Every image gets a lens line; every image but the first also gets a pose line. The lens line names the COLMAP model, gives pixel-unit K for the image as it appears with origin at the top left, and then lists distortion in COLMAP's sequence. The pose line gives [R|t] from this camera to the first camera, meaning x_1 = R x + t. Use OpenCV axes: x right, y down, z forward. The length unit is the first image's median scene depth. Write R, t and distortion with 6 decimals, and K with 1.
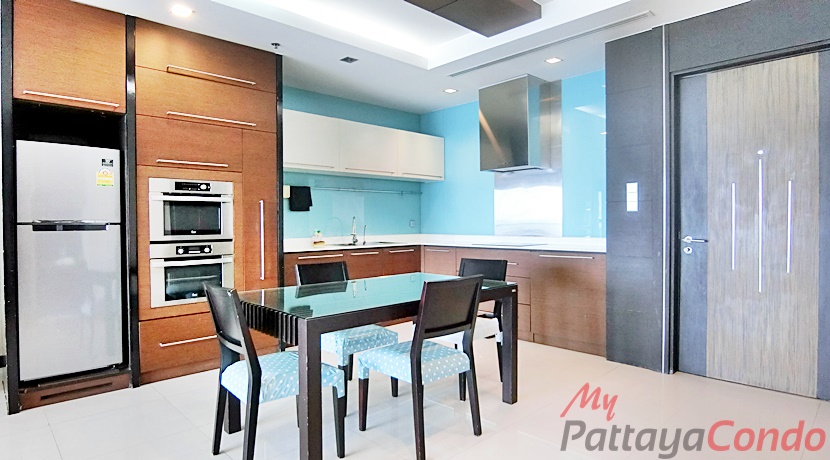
lens RADIAL K [[457.5, 0, 424.5], [0, 457.5, 229.9], [0, 0, 1]] dist [-0.002129, -0.000164]
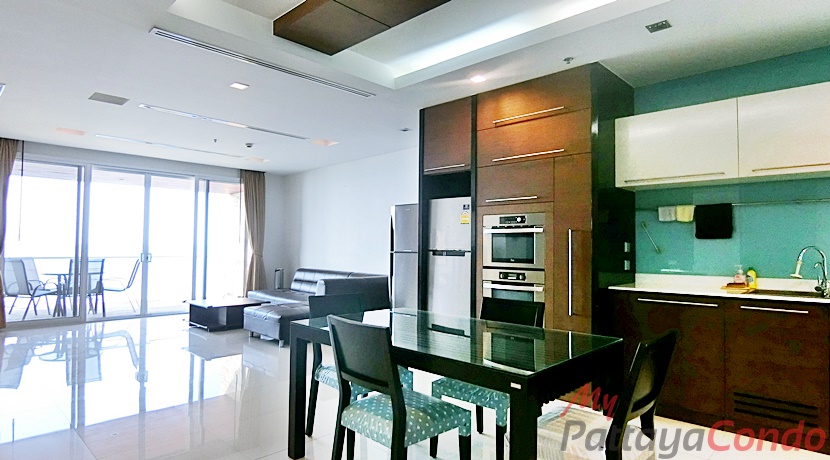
lens RADIAL K [[457.5, 0, 424.5], [0, 457.5, 229.9], [0, 0, 1]] dist [-0.002129, -0.000164]
pose [[0.062369, -0.033142, -0.997503, 0.599212], [-0.028456, 0.998983, -0.034970, -0.024220], [0.997647, 0.030566, 0.061362, 0.708339]]
